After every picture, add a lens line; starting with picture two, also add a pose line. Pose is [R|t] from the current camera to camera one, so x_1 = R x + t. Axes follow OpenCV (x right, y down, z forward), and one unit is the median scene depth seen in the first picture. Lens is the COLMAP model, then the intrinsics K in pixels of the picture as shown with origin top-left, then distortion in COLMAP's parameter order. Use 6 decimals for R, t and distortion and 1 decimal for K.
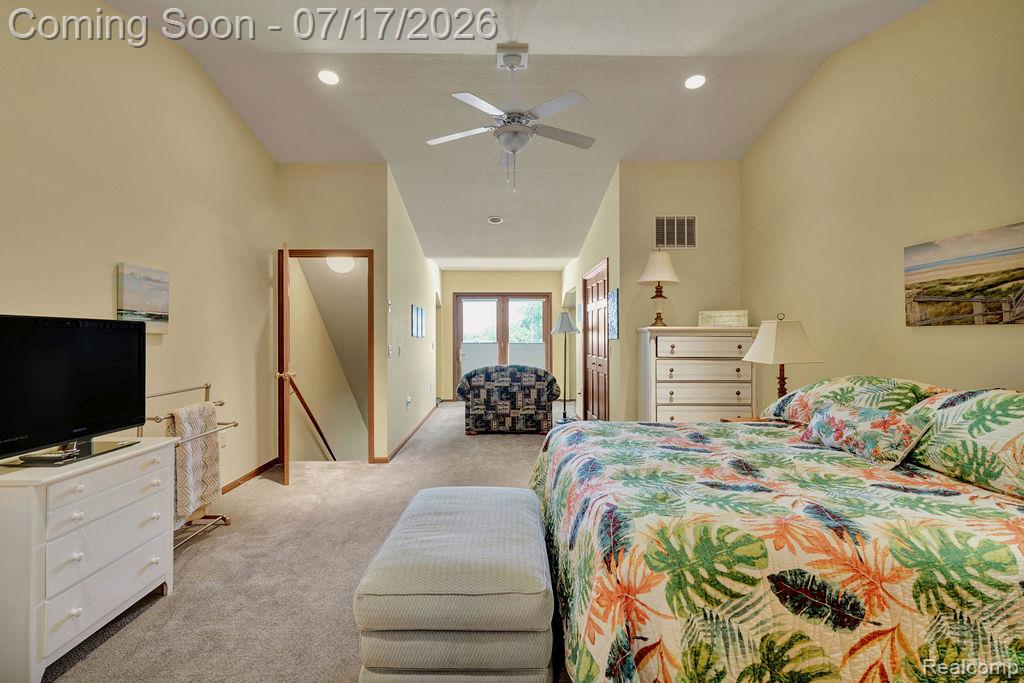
lens RADIAL K [[515.4, 0, 510.6], [0, 515.4, 335.7], [0, 0, 1]] dist [0.007990, -0.000095]
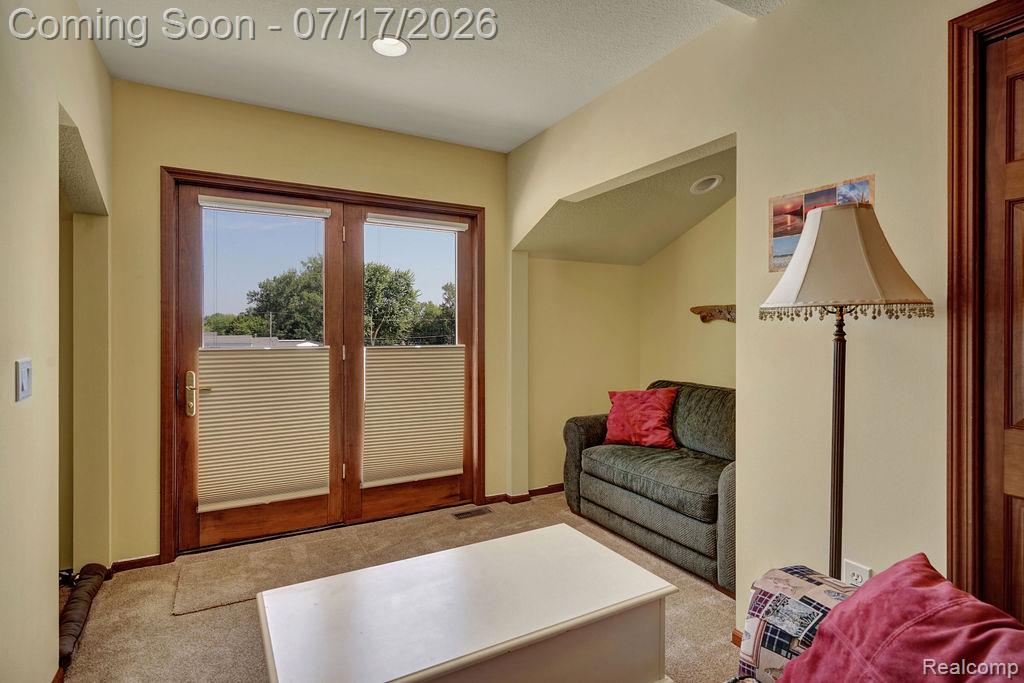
lens RADIAL K [[515.4, 0, 507.5], [0, 515.4, 336.3], [0, 0, 1]] dist [0.007990, -0.000095]
pose [[0.880401, -0.003389, 0.474218, -0.079524], [-0.004907, 0.999856, 0.016257, 0.001573], [-0.474205, -0.016640, 0.880257, 0.668831]]
